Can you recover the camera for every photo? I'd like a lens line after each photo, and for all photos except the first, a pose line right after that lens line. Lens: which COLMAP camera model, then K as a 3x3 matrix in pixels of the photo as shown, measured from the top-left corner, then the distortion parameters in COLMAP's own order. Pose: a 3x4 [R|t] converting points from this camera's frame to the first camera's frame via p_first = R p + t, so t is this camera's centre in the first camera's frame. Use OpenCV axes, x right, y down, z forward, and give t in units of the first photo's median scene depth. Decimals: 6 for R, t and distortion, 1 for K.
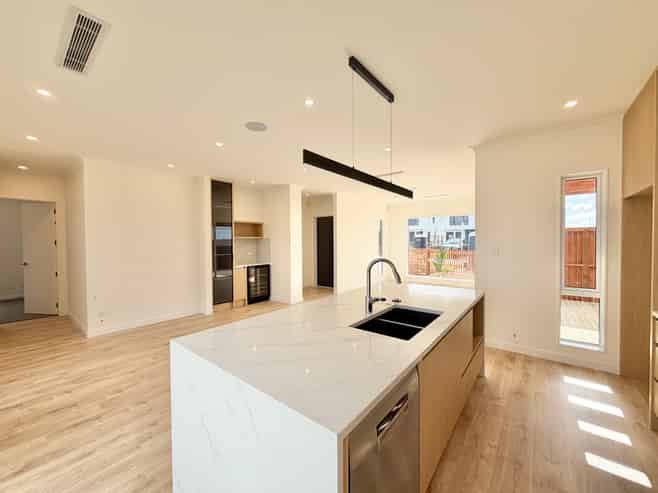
lens RADIAL K [[262.4, 0, 325.2], [0, 262.4, 246.4], [0, 0, 1]] dist [0.000574, -0.000190]
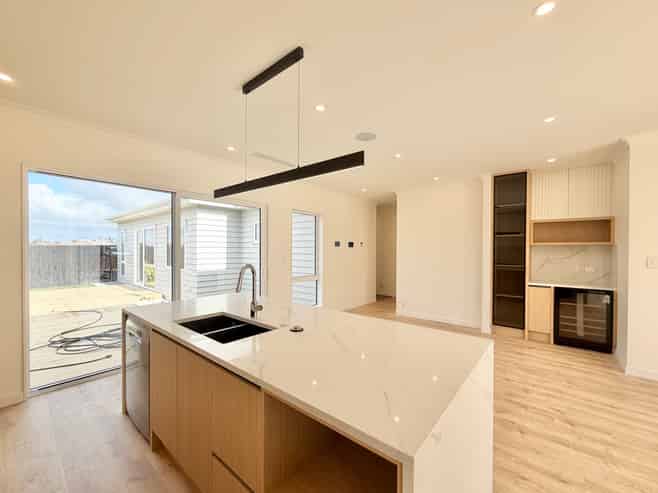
lens RADIAL K [[262.4, 0, 325.2], [0, 262.4, 246.4], [0, 0, 1]] dist [0.000574, -0.000190]
pose [[-0.008134, -0.009760, -0.999919, 0.396445], [-0.027640, 0.999572, -0.009532, -0.003794], [0.999585, 0.027560, -0.008400, 0.432555]]
